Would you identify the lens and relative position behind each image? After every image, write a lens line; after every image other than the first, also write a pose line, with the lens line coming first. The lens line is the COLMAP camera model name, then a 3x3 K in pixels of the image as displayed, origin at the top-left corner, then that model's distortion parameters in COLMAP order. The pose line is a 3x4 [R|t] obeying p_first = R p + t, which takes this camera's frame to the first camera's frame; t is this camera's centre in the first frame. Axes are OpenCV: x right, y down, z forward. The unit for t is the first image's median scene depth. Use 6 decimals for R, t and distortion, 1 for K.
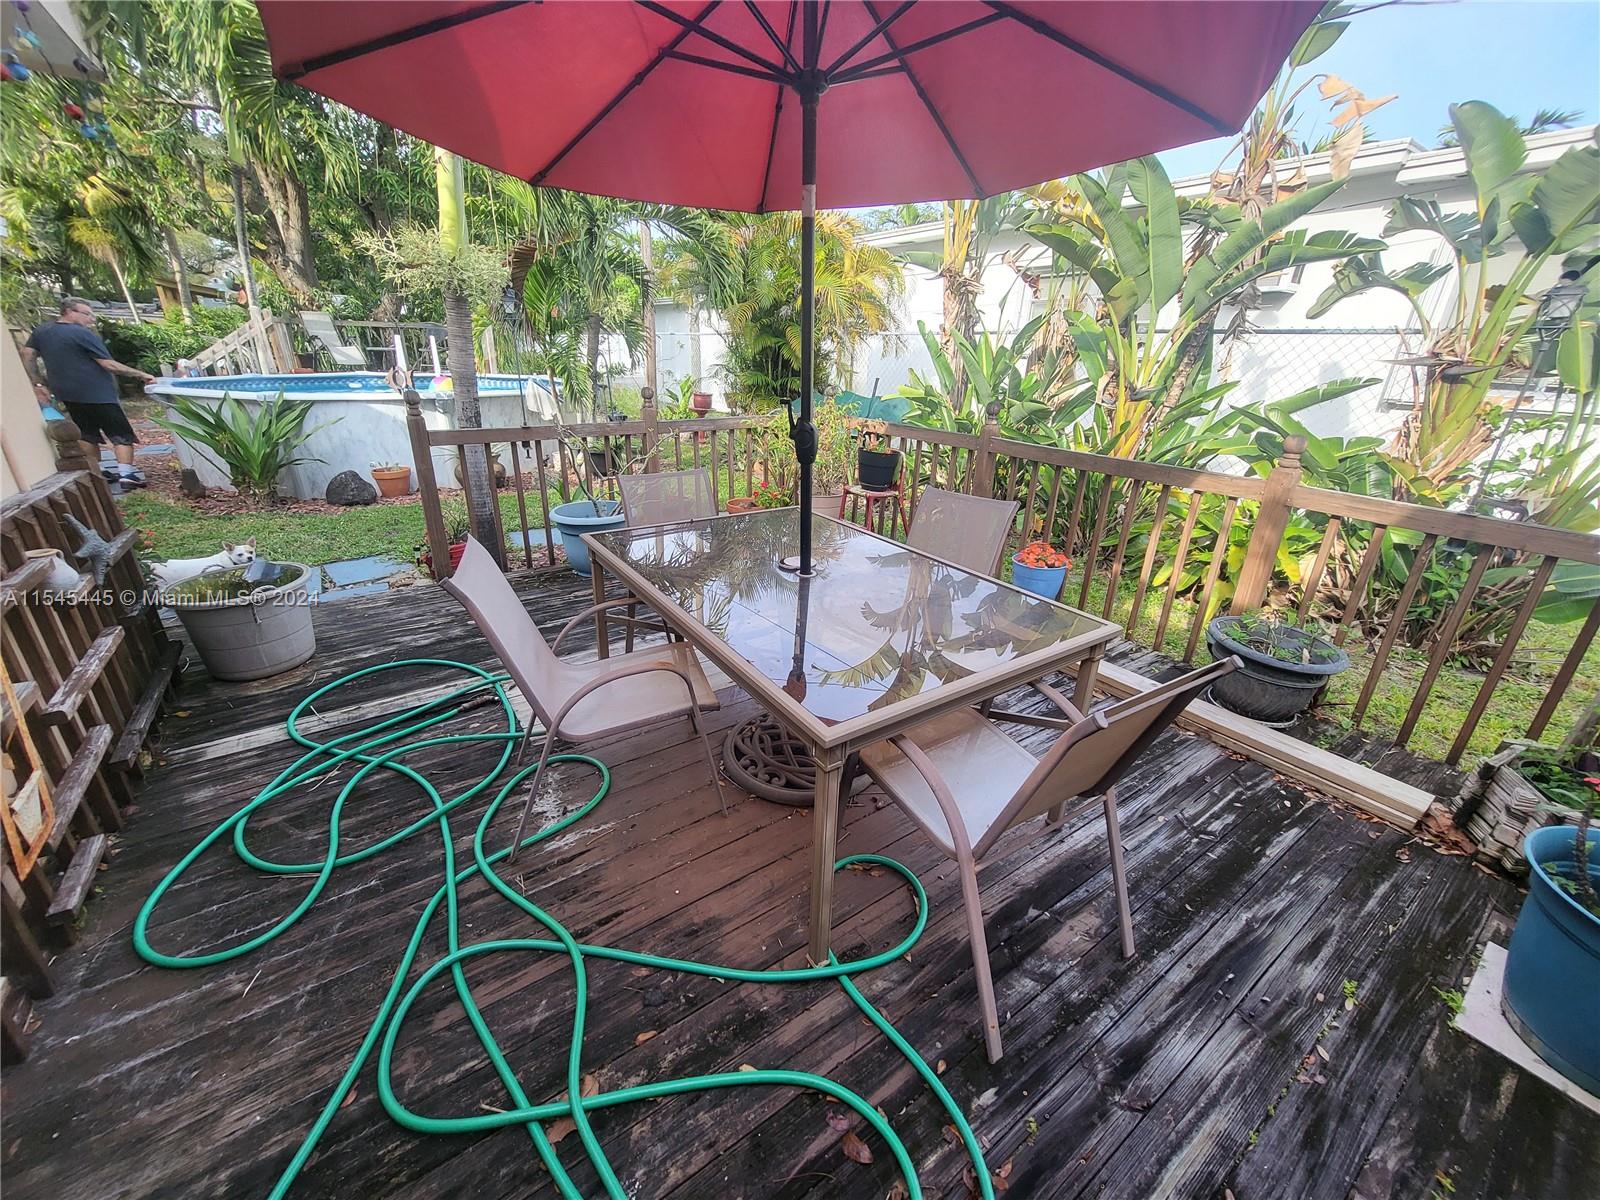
lens RADIAL K [[629.7, 0, 795.4], [0, 629.7, 606.2], [0, 0, 1]] dist [0.000933, -0.000516]
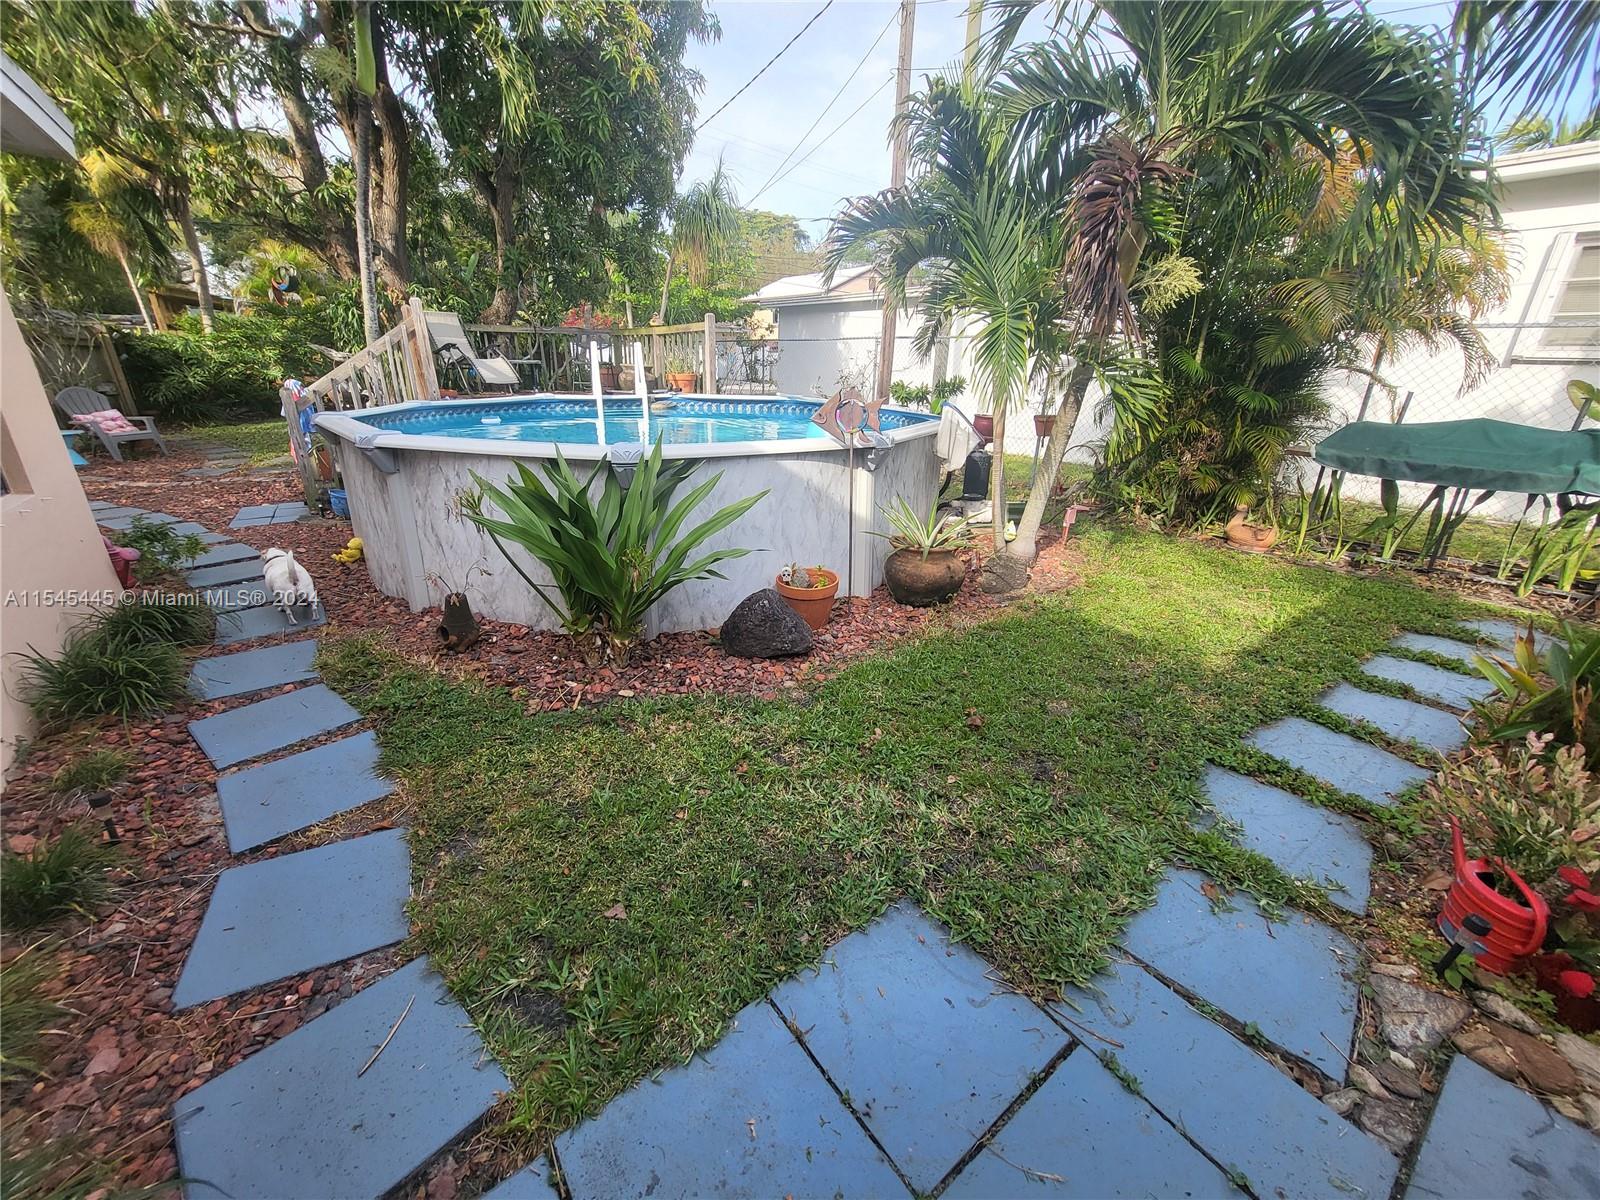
lens RADIAL K [[629.7, 0, 800.1], [0, 629.7, 603.6], [0, 0, 1]] dist [0.000933, -0.000516]
pose [[0.999012, -0.027062, 0.035261, -0.283711], [0.027561, 0.999526, -0.013750, -0.080082], [-0.034872, 0.014708, 0.999284, 0.193142]]
